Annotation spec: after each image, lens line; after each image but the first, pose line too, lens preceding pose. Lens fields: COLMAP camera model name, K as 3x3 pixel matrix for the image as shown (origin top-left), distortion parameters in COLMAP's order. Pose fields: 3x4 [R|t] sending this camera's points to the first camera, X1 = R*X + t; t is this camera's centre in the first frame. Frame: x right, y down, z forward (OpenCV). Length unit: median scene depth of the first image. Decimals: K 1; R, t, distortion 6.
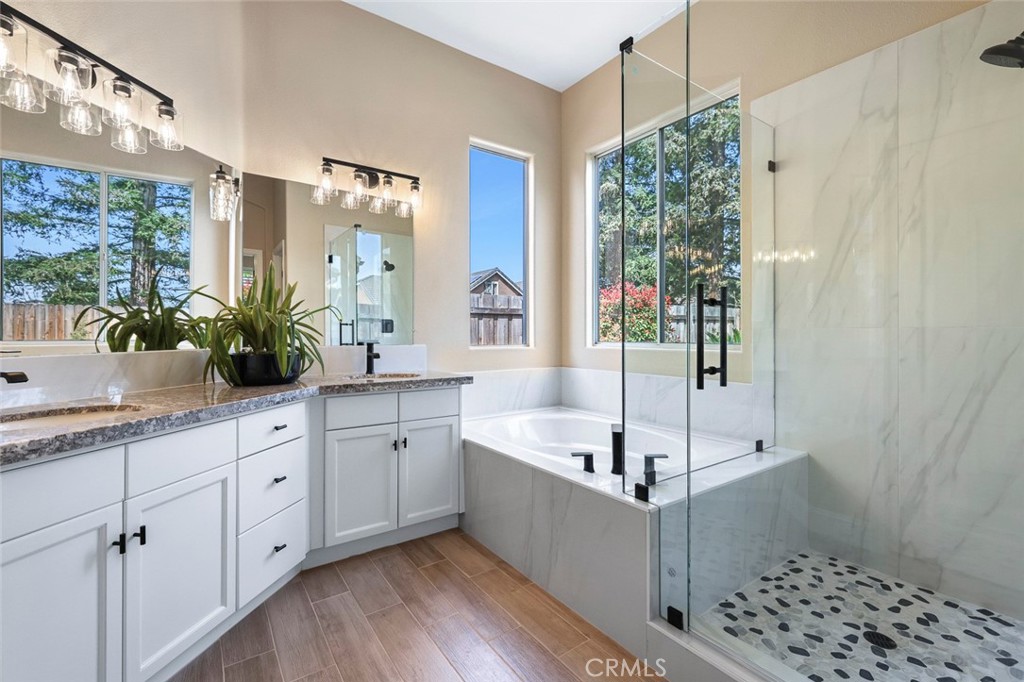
lens RADIAL K [[445.6, 0, 523.9], [0, 445.6, 341.0], [0, 0, 1]] dist [-0.000705, 0.000259]
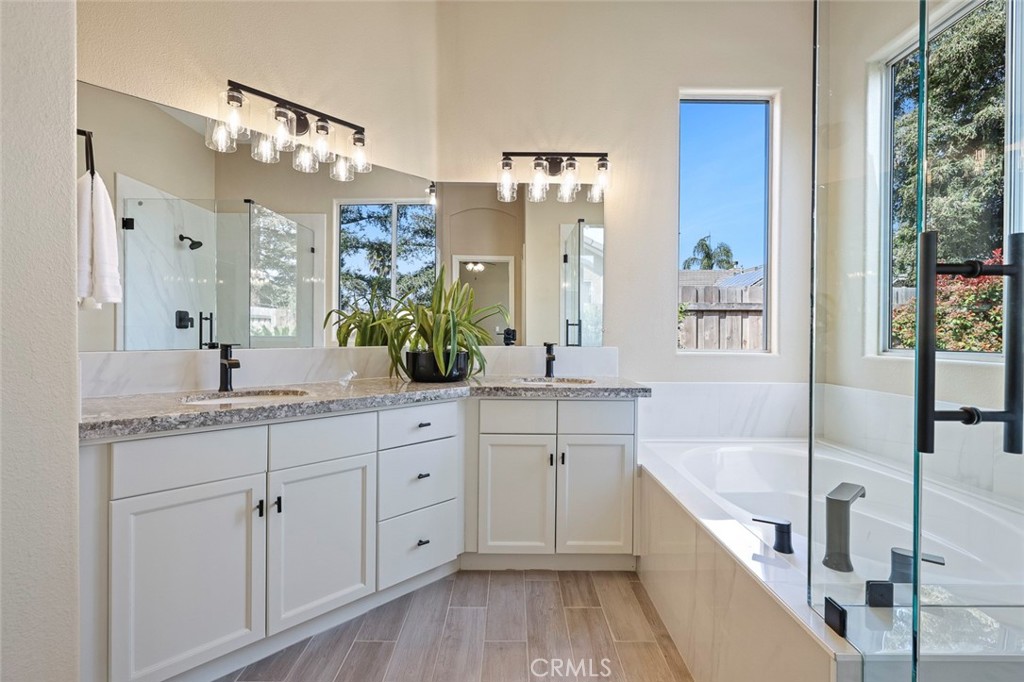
lens RADIAL K [[471.0, 0, 512.1], [0, 471.0, 344.0], [0, 0, 1]] dist [-0.000698, 0.000047]
pose [[0.812684, 0.019071, -0.582393, 0.198270], [-0.017321, 0.999813, 0.008570, -0.002778], [0.582448, 0.003124, 0.812862, 0.201062]]
